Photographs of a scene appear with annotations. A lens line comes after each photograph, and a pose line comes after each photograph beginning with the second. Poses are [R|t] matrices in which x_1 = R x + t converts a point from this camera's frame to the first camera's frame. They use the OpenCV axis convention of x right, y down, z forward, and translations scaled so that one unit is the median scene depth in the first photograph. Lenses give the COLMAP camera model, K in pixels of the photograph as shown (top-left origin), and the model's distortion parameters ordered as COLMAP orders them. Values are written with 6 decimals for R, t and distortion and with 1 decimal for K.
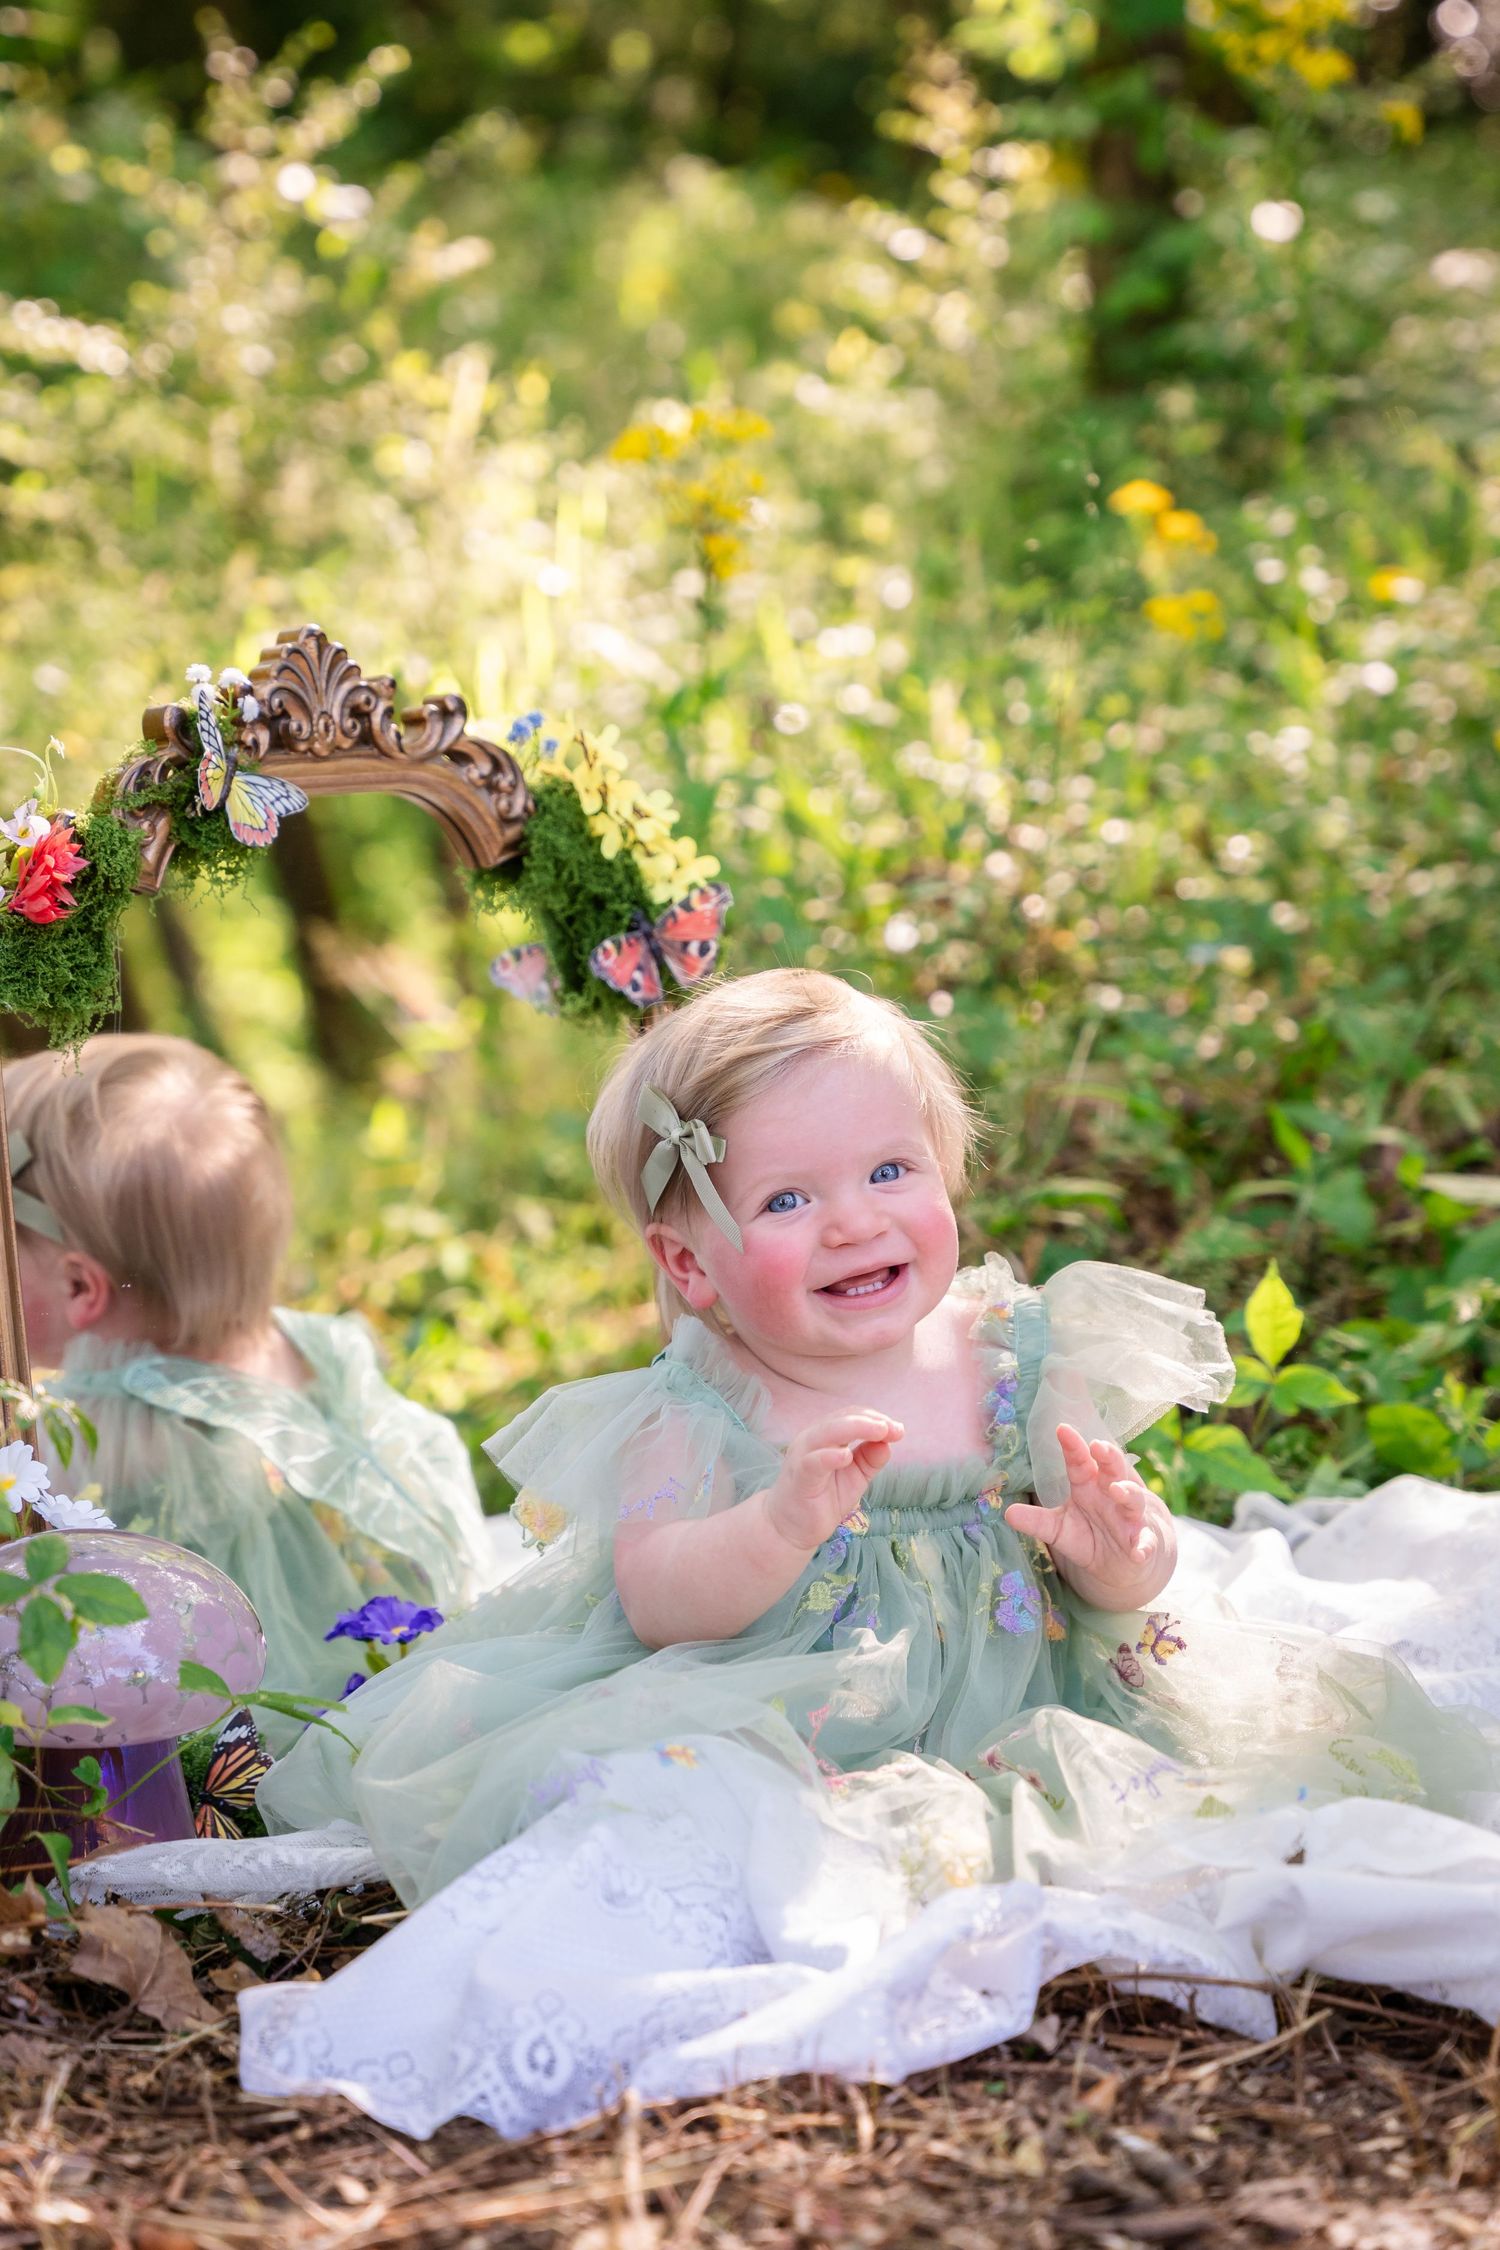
lens RADIAL K [[4425.8, 0, 750.0], [0, 4425.8, 1125.0], [0, 0, 1]] dist [0.026942, 0.037707]
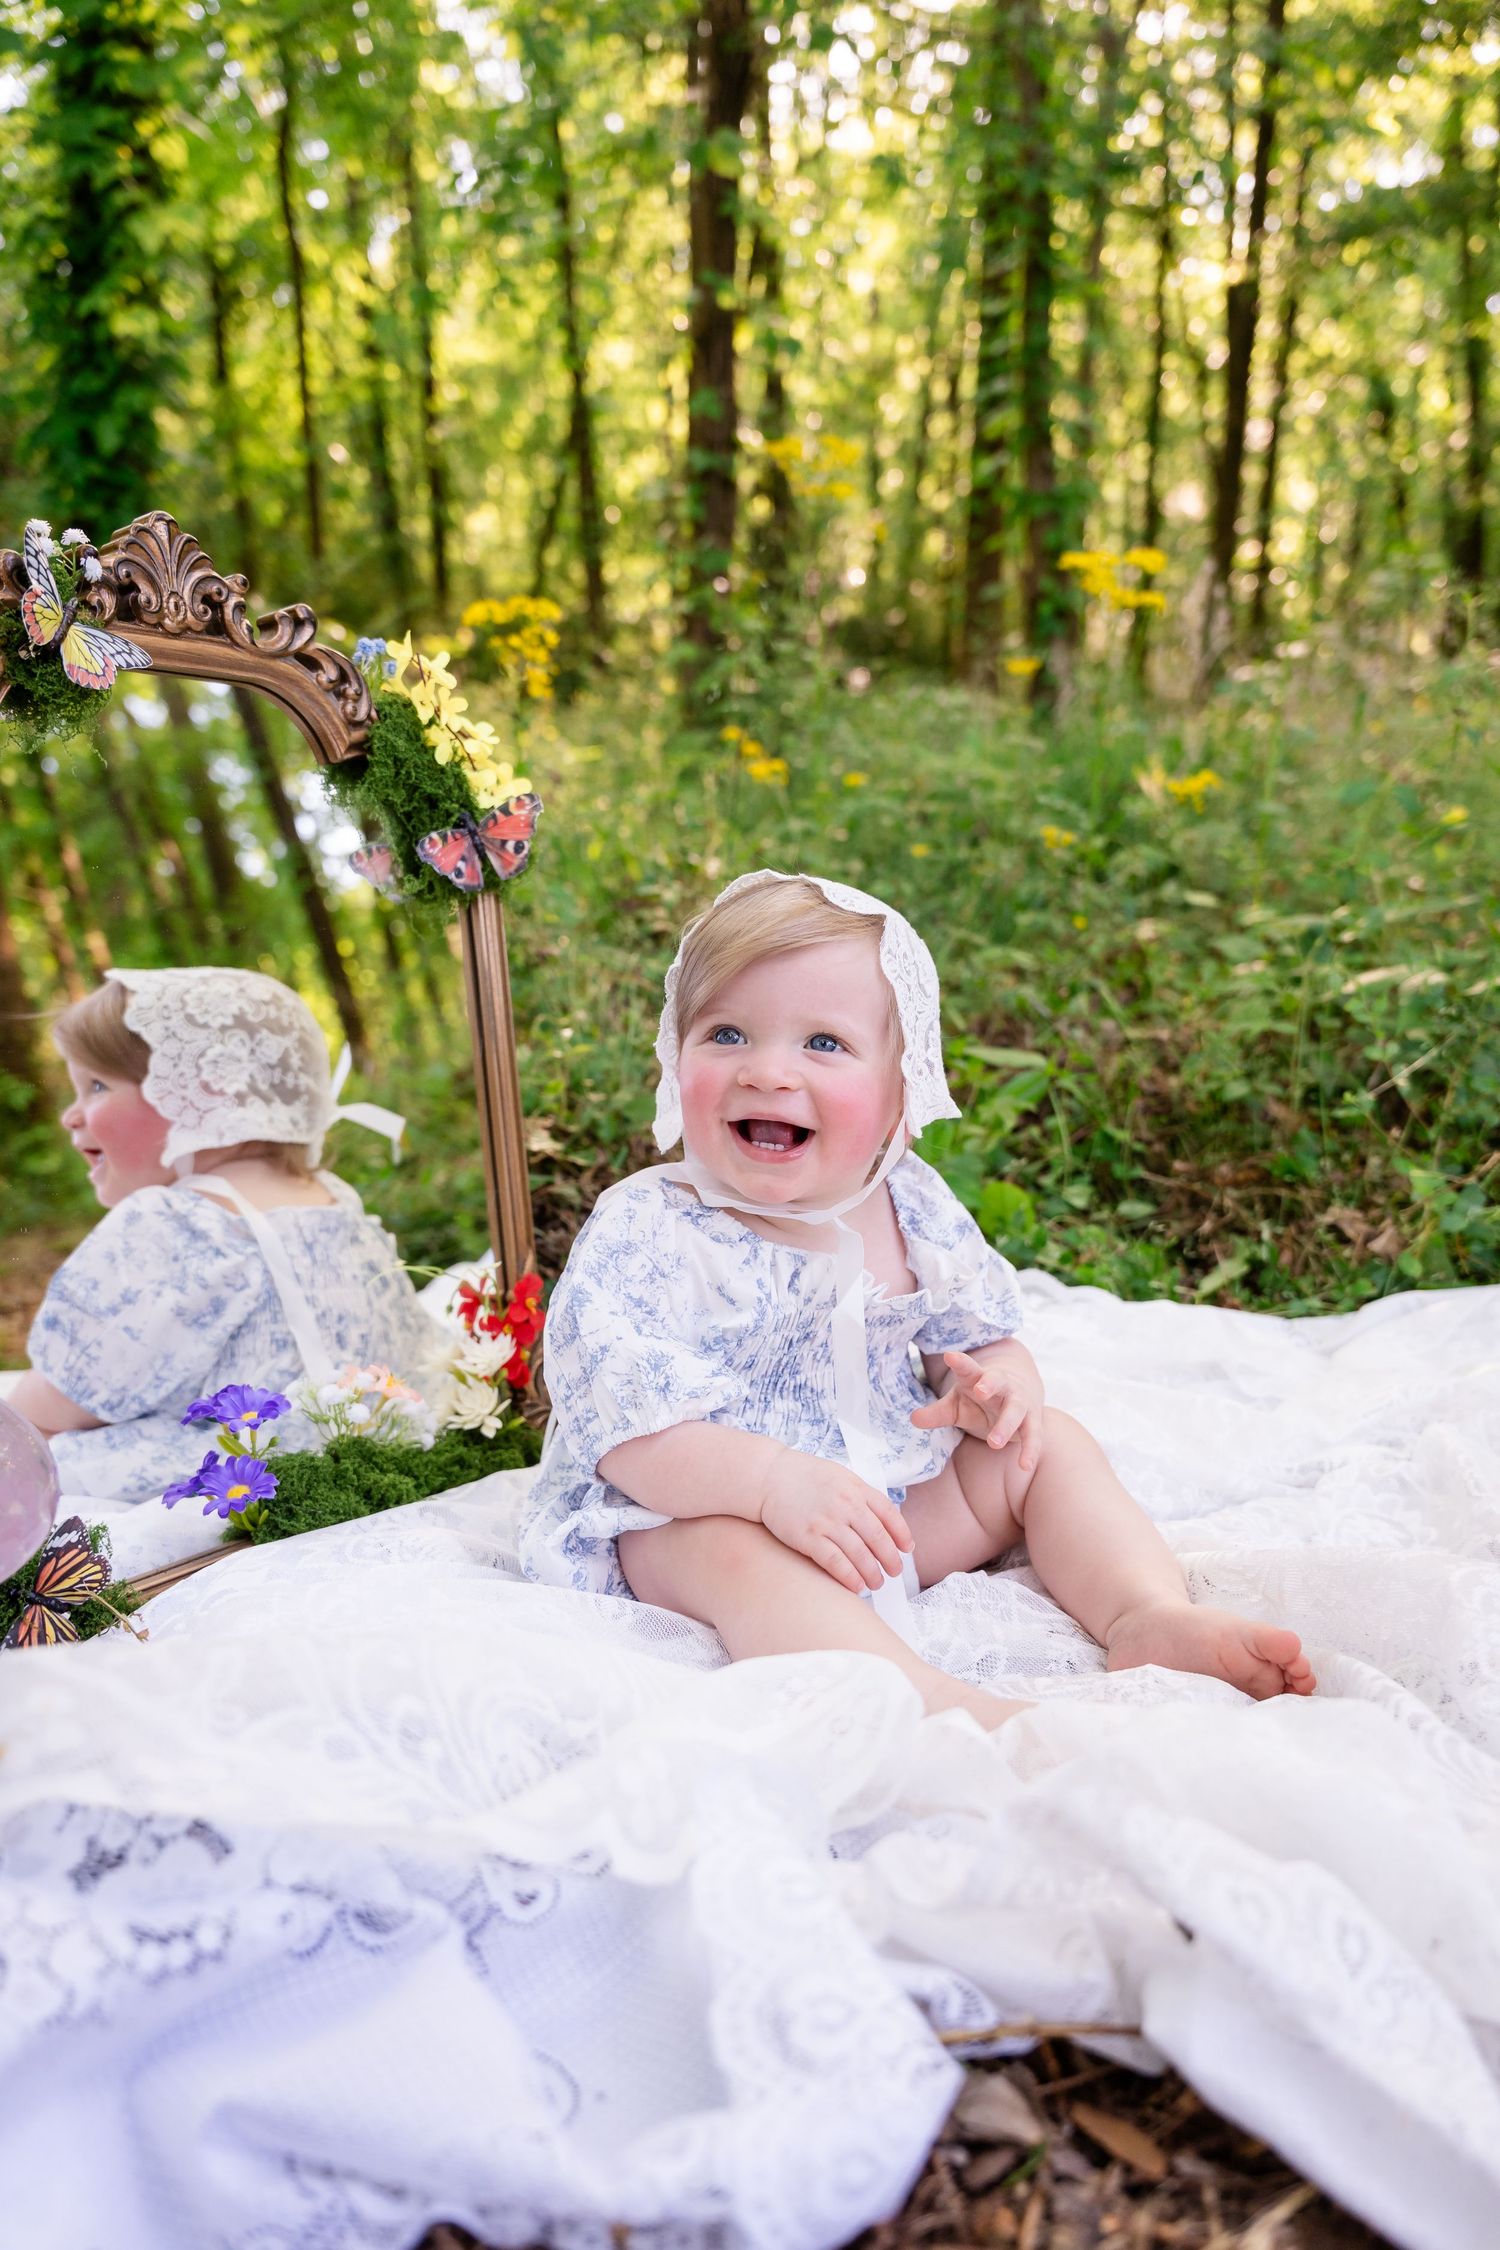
lens RADIAL K [[1788.5, 0, 750.0], [0, 1788.5, 1125.0], [0, 0, 1]] dist [0.086001, 0.000277]
pose [[0.991687, 0.005944, 0.128540, -0.010956], [-0.009425, 0.999605, 0.026486, 0.024868], [-0.128331, -0.027478, 0.991351, 0.507079]]
